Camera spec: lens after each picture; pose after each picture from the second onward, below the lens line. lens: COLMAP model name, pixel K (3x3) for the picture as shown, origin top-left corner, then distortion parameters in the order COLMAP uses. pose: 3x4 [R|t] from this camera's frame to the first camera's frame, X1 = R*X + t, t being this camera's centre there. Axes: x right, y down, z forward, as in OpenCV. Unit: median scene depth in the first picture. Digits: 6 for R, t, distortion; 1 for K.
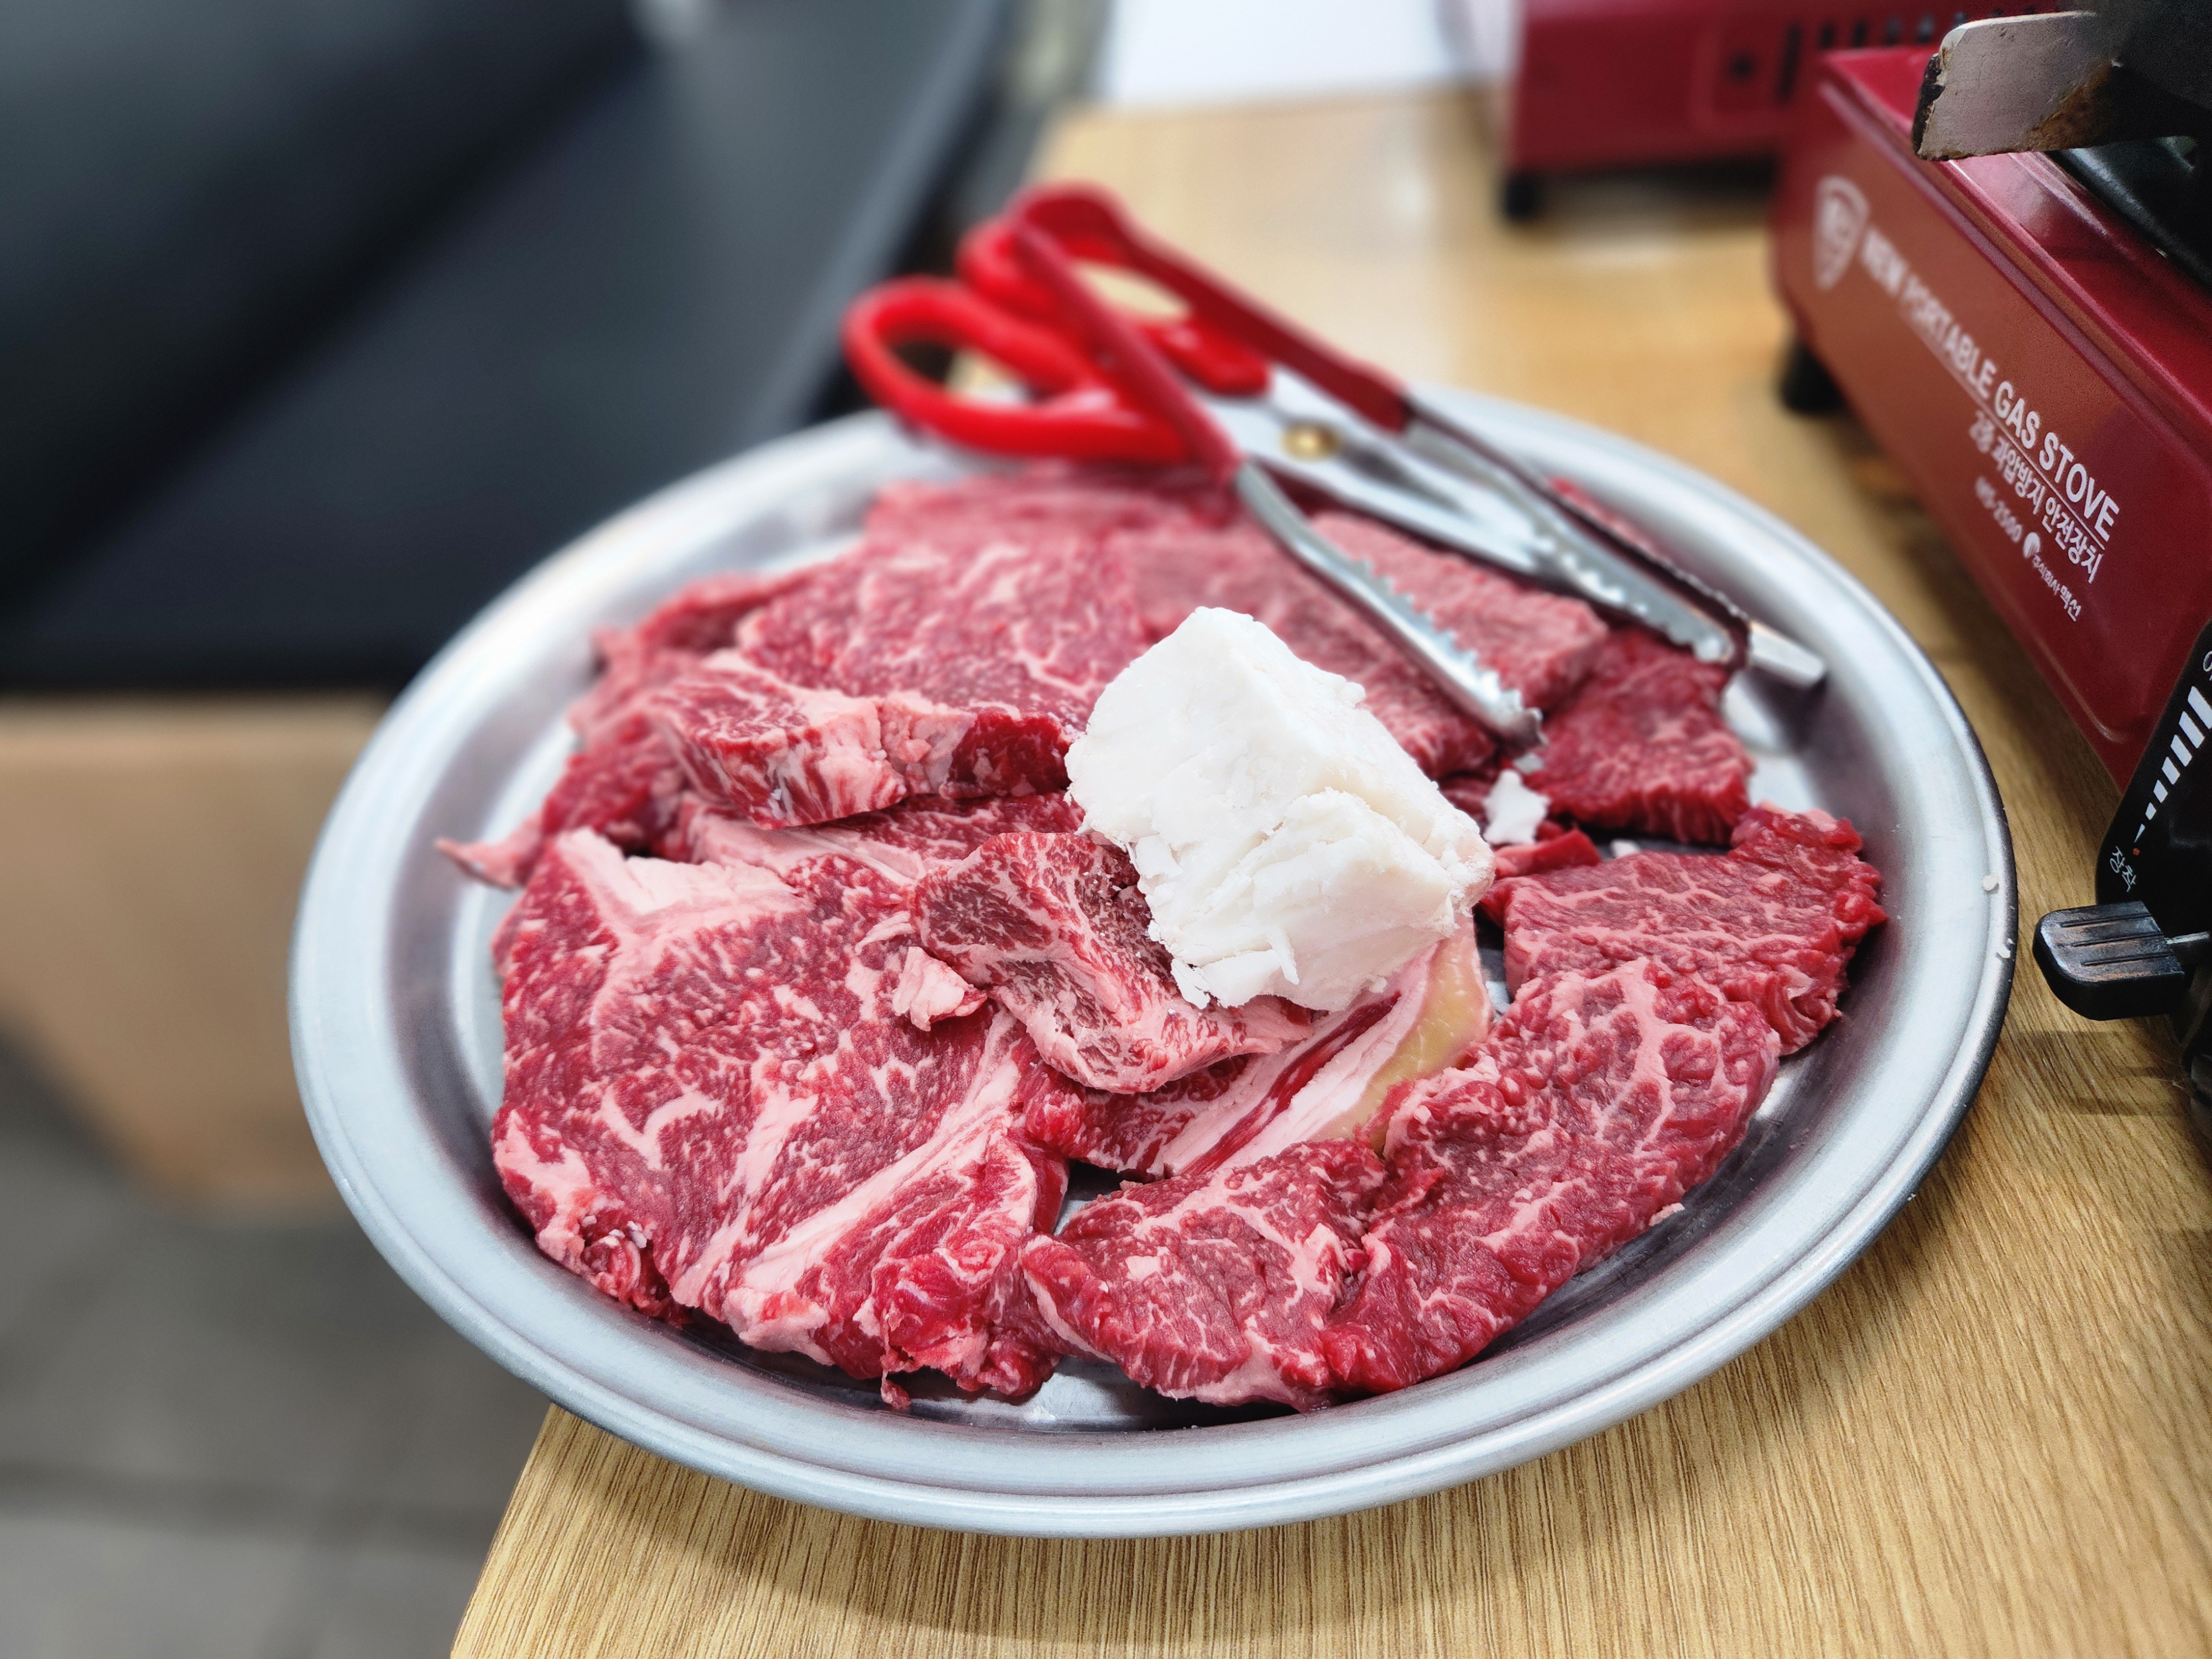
lens RADIAL K [[1550.4, 0, 1106.3], [0, 1550.4, 773.0], [0, 0, 1]] dist [0.067417, -0.158233]
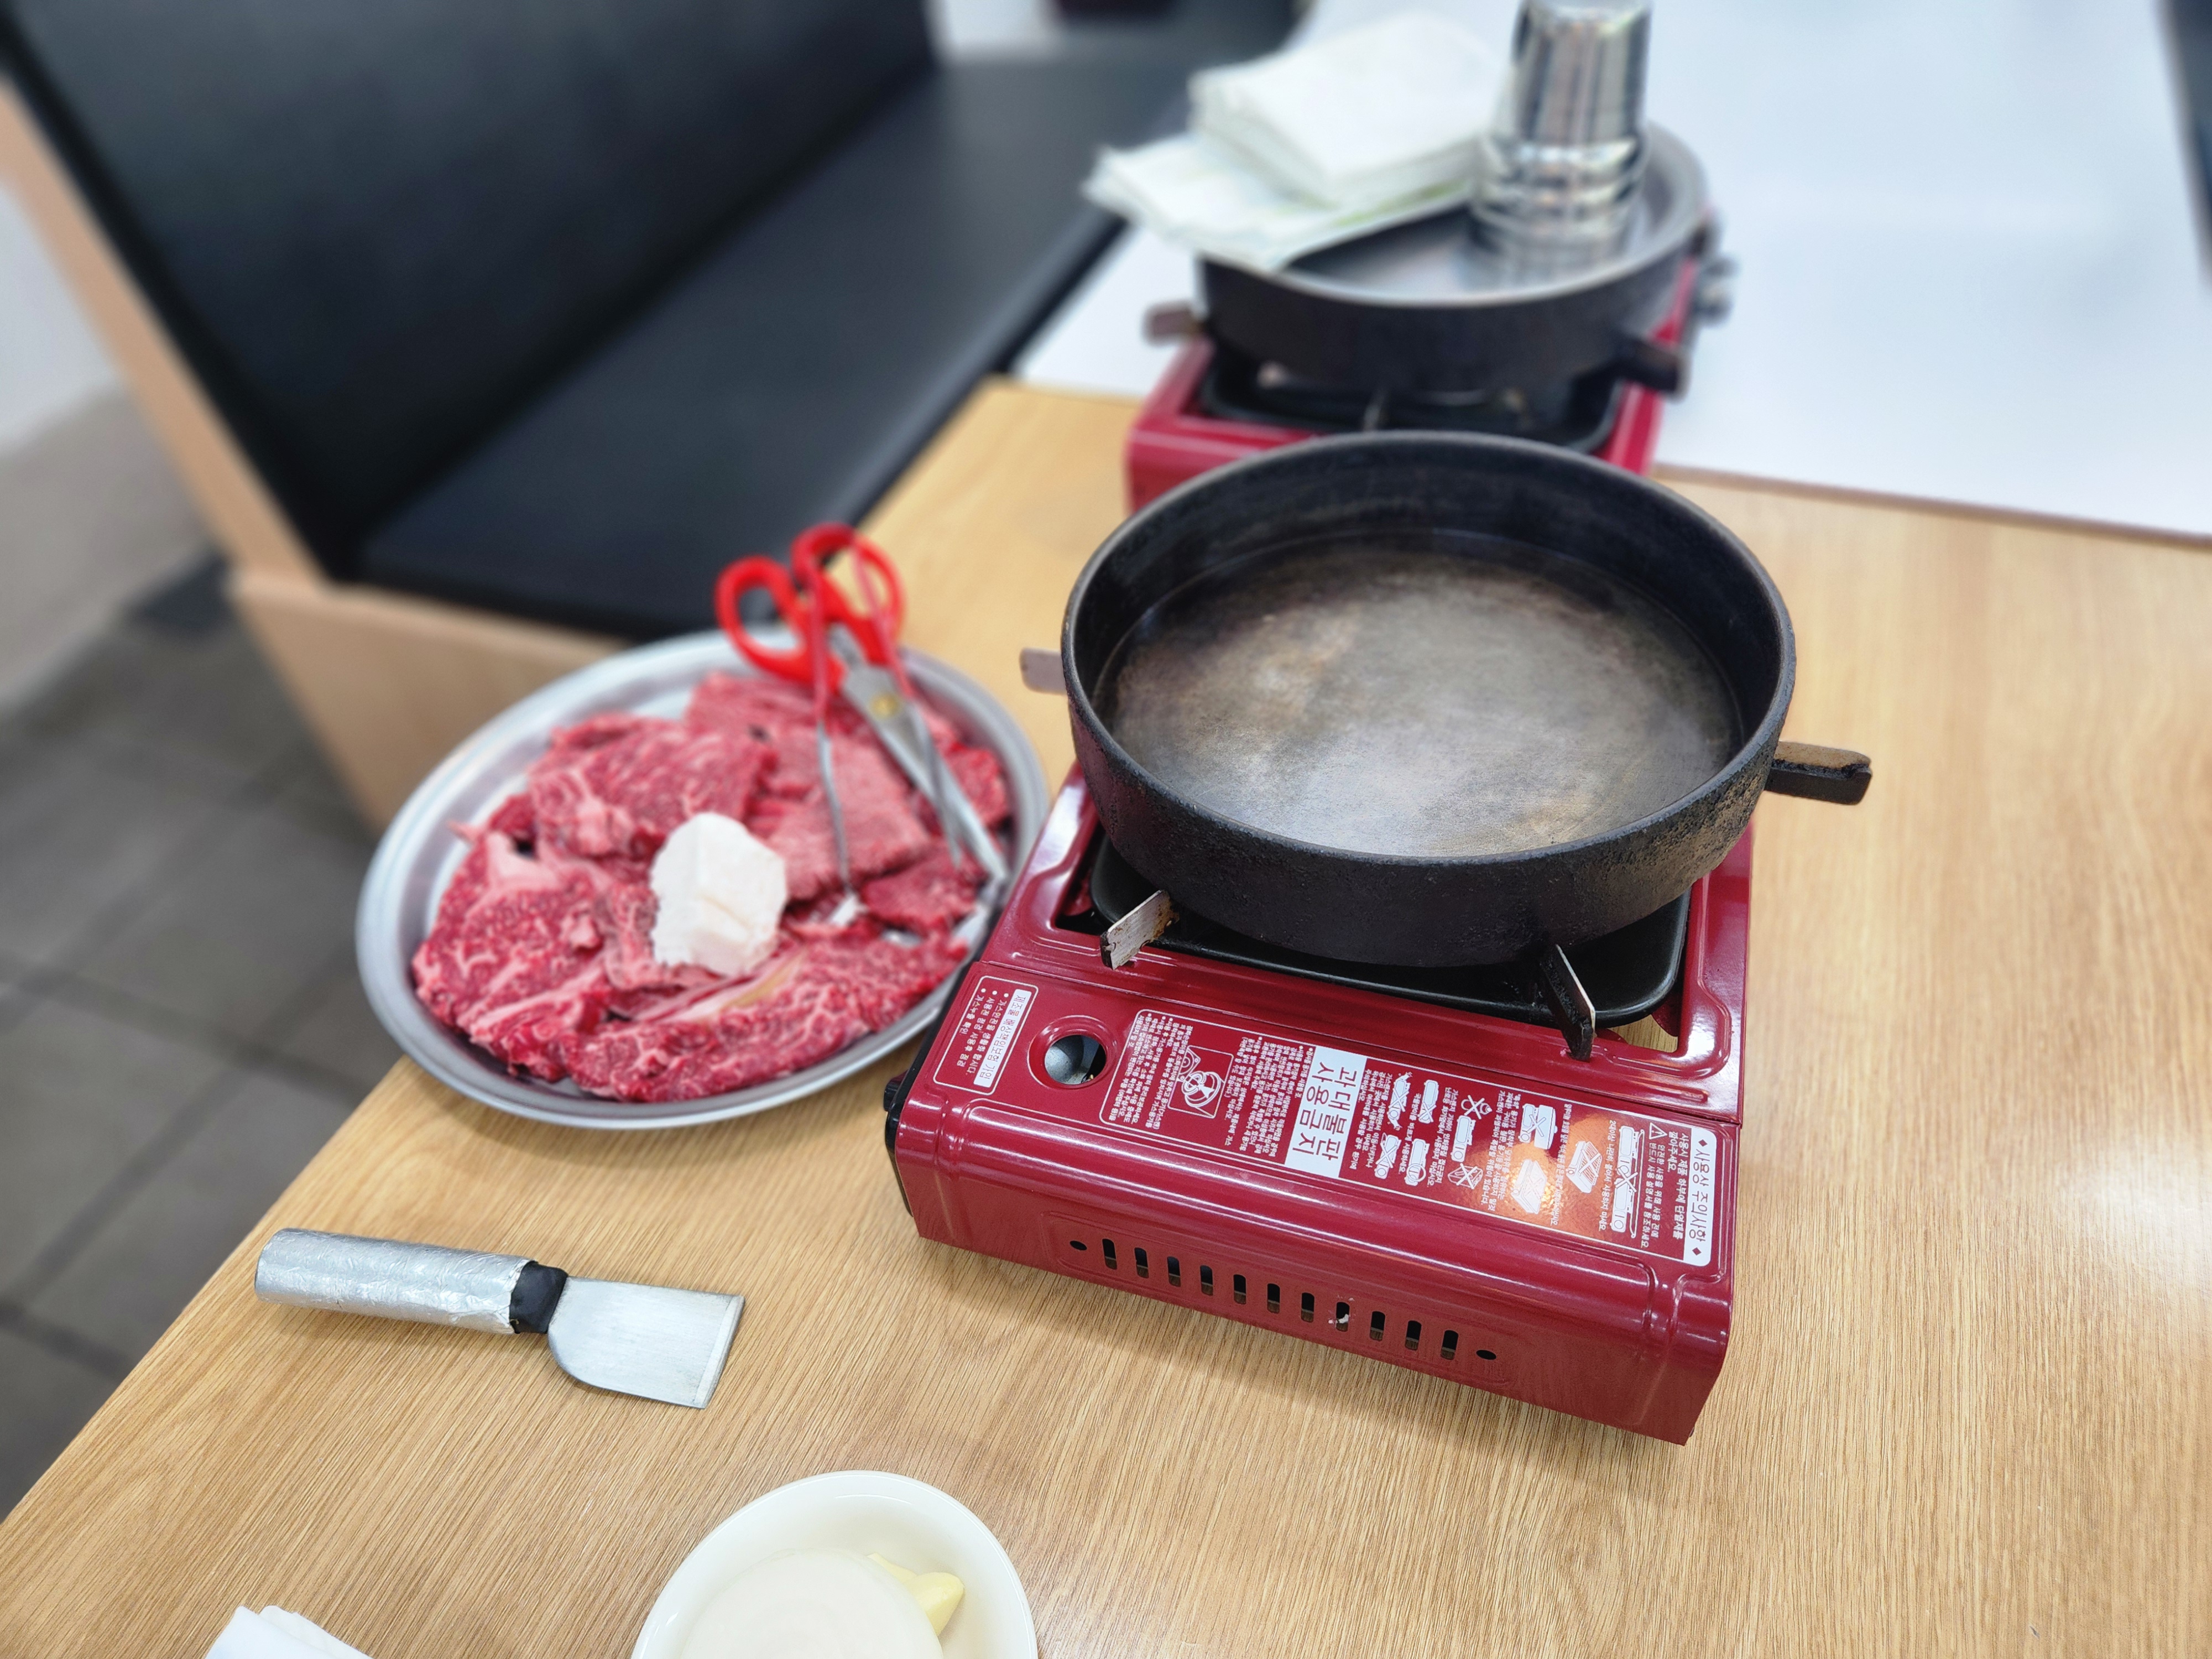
lens RADIAL K [[1478.7, 0, 1118.6], [0, 1478.7, 832.6], [0, 0, 1]] dist [0.070171, -0.071586]
pose [[0.964298, 0.210719, -0.160398, 1.159827], [-0.189651, 0.972235, 0.137083, -0.559093], [0.184831, -0.101770, 0.977487, -1.307452]]
